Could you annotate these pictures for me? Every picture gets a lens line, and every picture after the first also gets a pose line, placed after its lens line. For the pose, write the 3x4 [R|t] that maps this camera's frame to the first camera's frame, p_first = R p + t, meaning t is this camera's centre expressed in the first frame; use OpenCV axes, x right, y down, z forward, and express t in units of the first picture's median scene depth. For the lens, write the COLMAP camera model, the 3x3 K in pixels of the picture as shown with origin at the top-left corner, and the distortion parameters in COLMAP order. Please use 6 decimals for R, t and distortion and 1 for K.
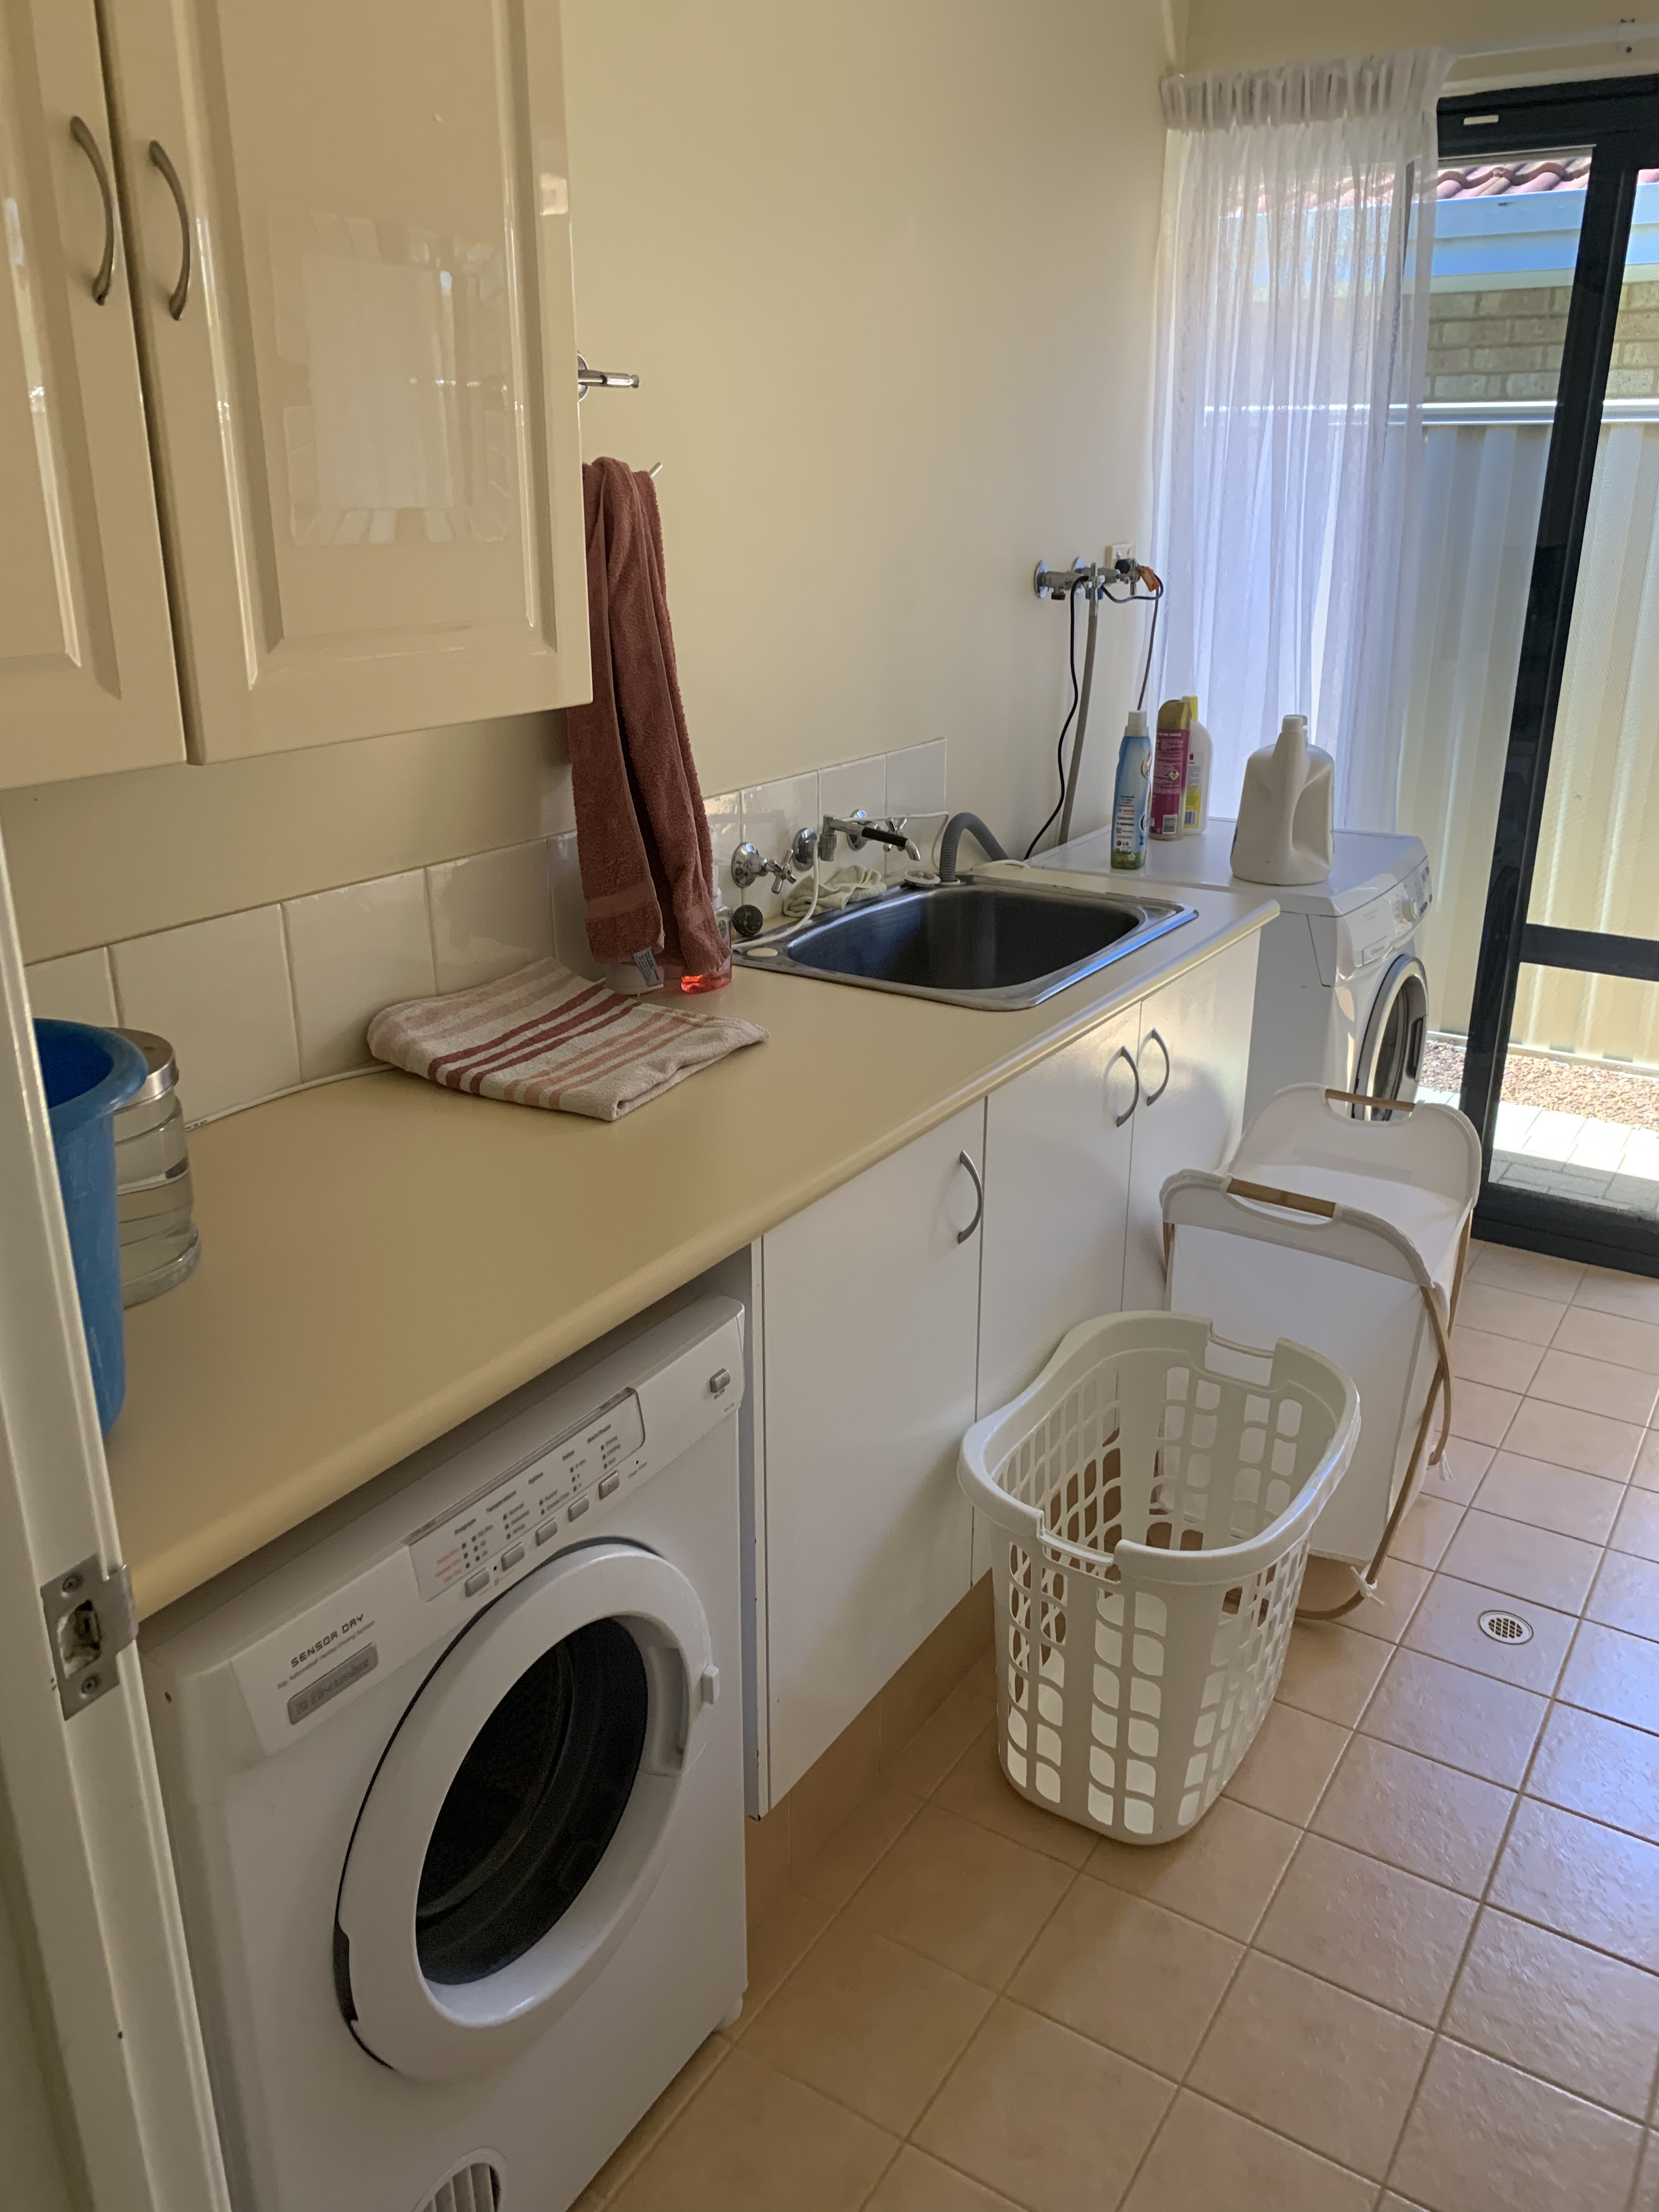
lens RADIAL K [[1713.6, 0, 823.6], [0, 1713.6, 1105.6], [0, 0, 1]] dist [-0.002686, -0.006608]
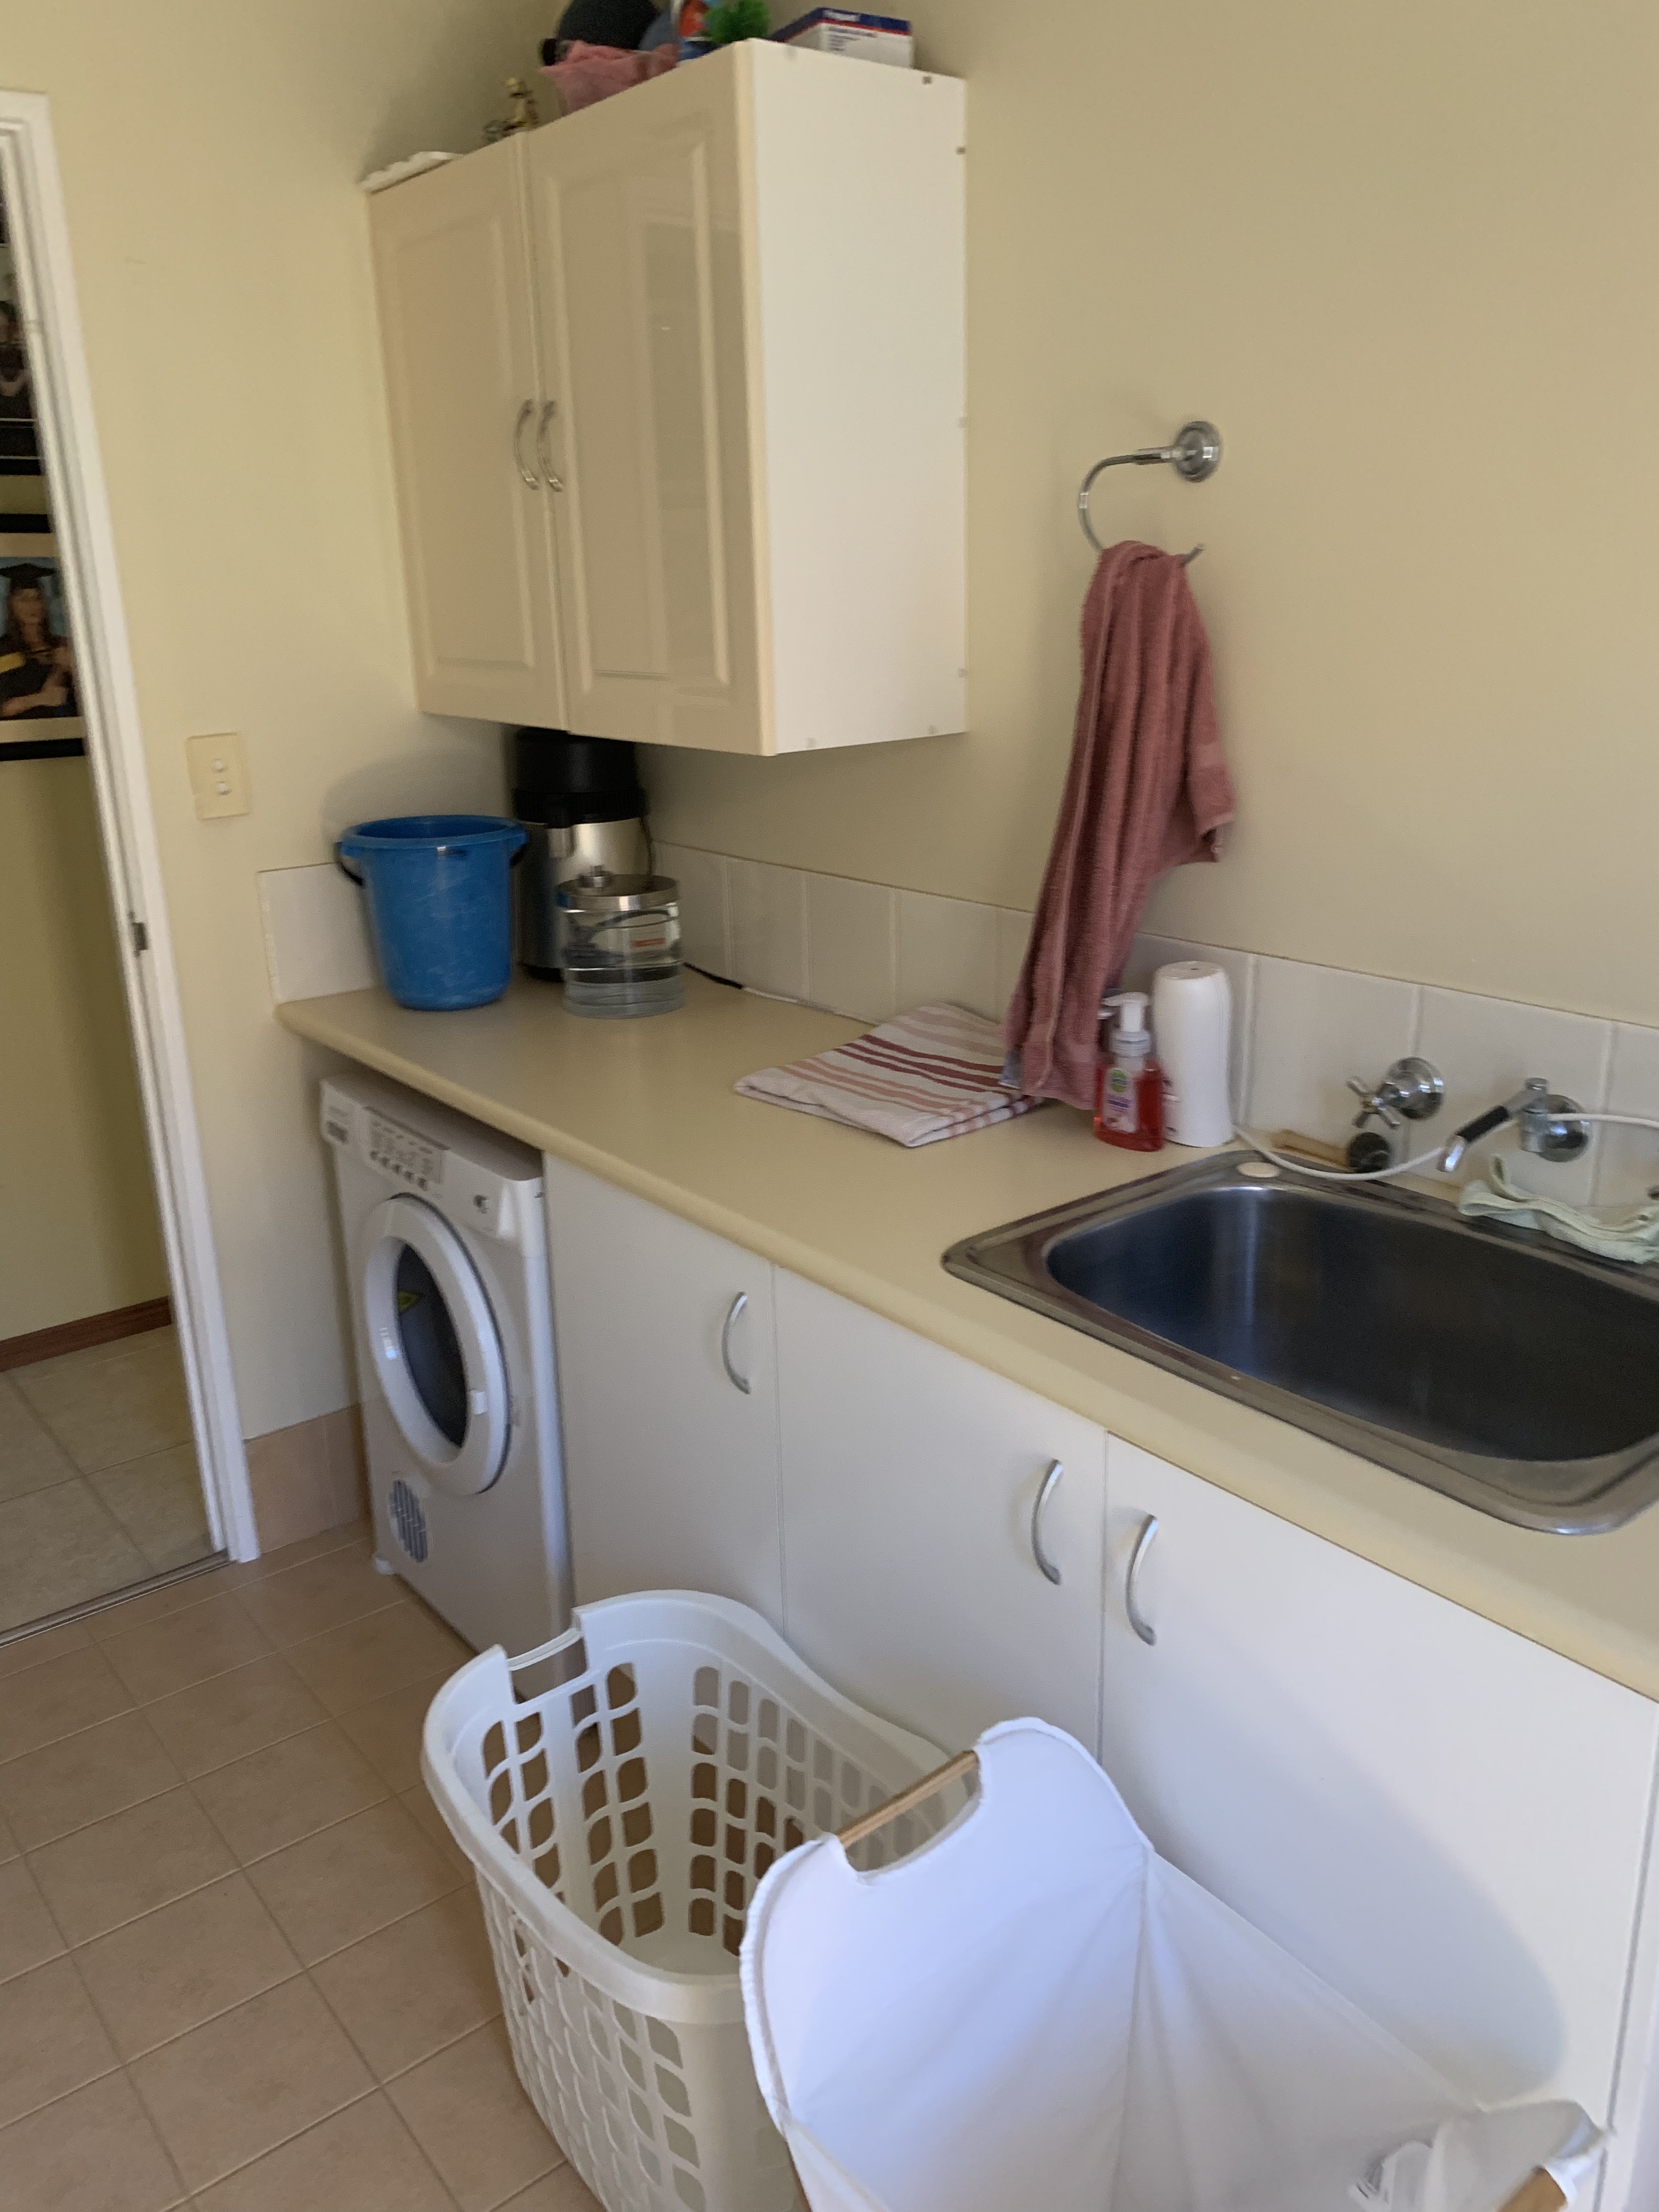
lens RADIAL K [[1713.6, 0, 823.6], [0, 1713.6, 1105.6], [0, 0, 1]] dist [-0.002686, -0.006608]
pose [[-0.327952, 0.288768, -0.899478, 0.262453], [-0.303598, 0.869412, 0.389808, -0.131147], [0.894581, 0.400918, -0.197456, 0.358064]]
